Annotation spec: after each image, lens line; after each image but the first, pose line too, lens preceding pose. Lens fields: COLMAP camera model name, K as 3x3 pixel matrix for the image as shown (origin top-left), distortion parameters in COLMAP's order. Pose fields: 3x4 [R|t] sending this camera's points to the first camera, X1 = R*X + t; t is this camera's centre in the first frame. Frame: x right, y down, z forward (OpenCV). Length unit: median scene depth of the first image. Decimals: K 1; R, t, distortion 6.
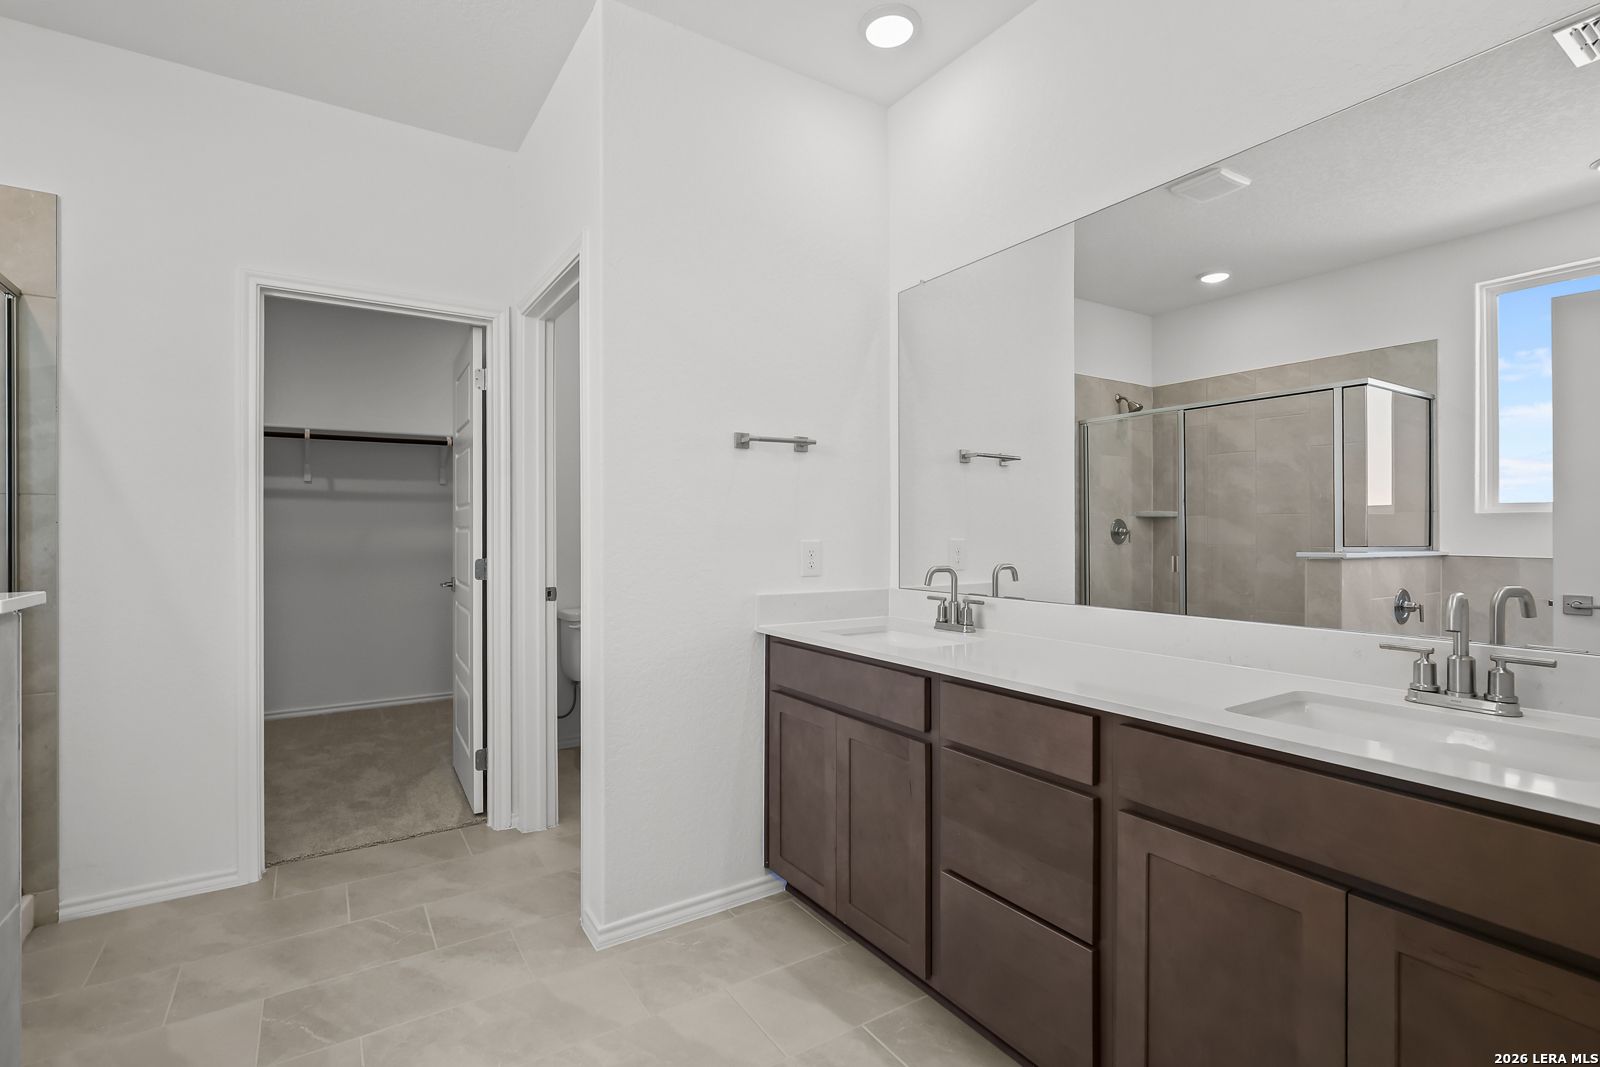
lens RADIAL K [[738.0, 0, 795.2], [0, 738.0, 533.2], [0, 0, 1]] dist [-0.002244, 0.000085]
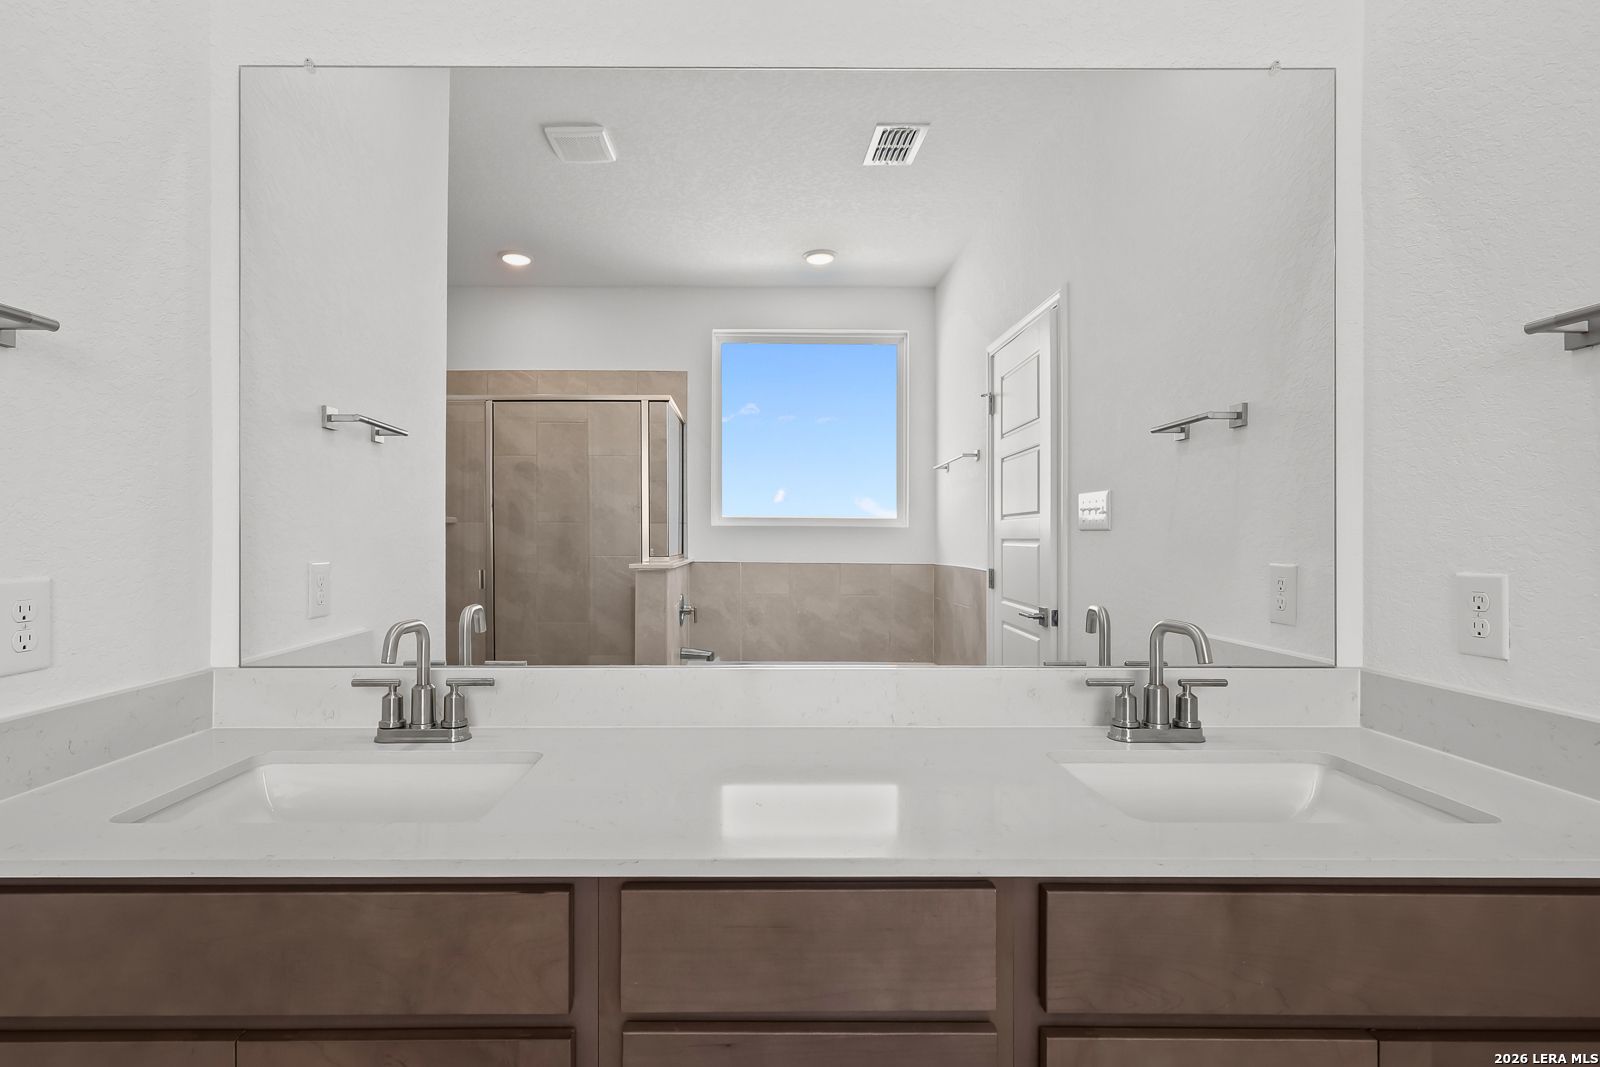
lens RADIAL K [[774.4, 0, 765.4], [0, 774.4, 536.2], [0, 0, 1]] dist [-0.002769, -0.000243]
pose [[0.542272, 0.002317, 0.840200, -0.117408], [0.000280, 0.999996, -0.002939, -0.012685], [-0.840203, 0.001829, 0.542269, 0.494588]]
